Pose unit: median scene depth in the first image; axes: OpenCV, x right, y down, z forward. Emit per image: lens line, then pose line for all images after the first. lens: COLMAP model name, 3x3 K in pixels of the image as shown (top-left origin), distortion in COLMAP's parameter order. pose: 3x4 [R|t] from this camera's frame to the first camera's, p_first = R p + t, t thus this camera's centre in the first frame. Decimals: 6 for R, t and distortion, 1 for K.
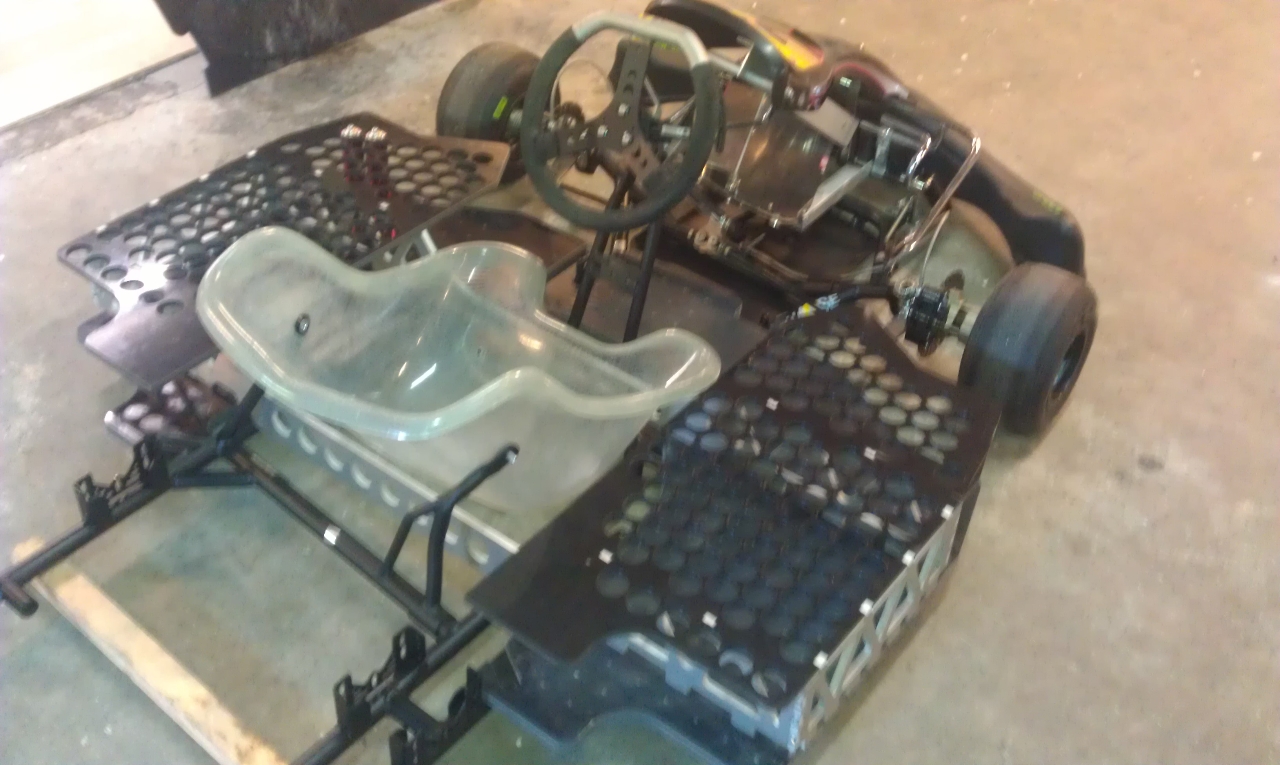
lens RADIAL K [[1447.4, 0, 643.6], [0, 1447.4, 357.6], [0, 0, 1]] dist [0.029454, -0.236796]
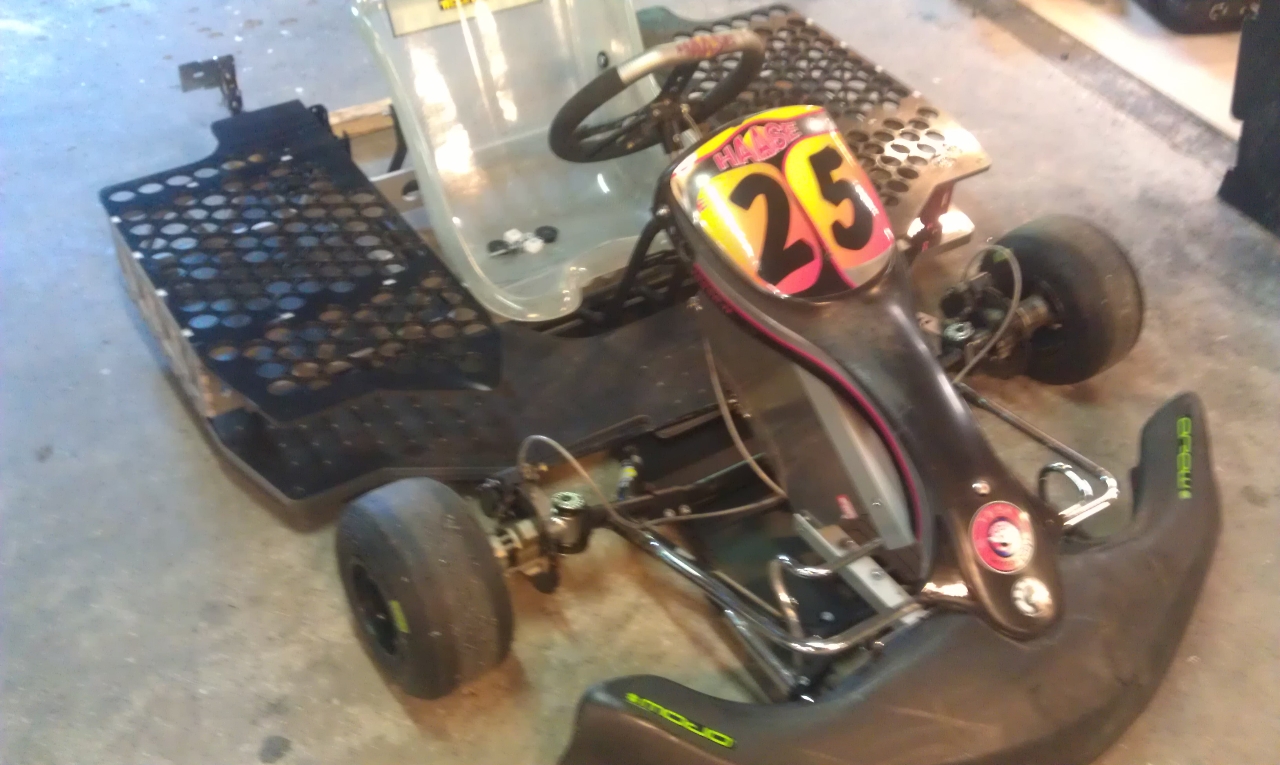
lens RADIAL K [[1419.0, 0, 636.1], [0, 1419.0, 334.3], [0, 0, 1]] dist [0.050039, -0.278572]
pose [[-0.334809, 0.569237, -0.750914, 0.809746], [-0.625420, 0.461822, 0.628944, -0.698878], [0.704807, 0.680213, 0.201390, 0.920900]]
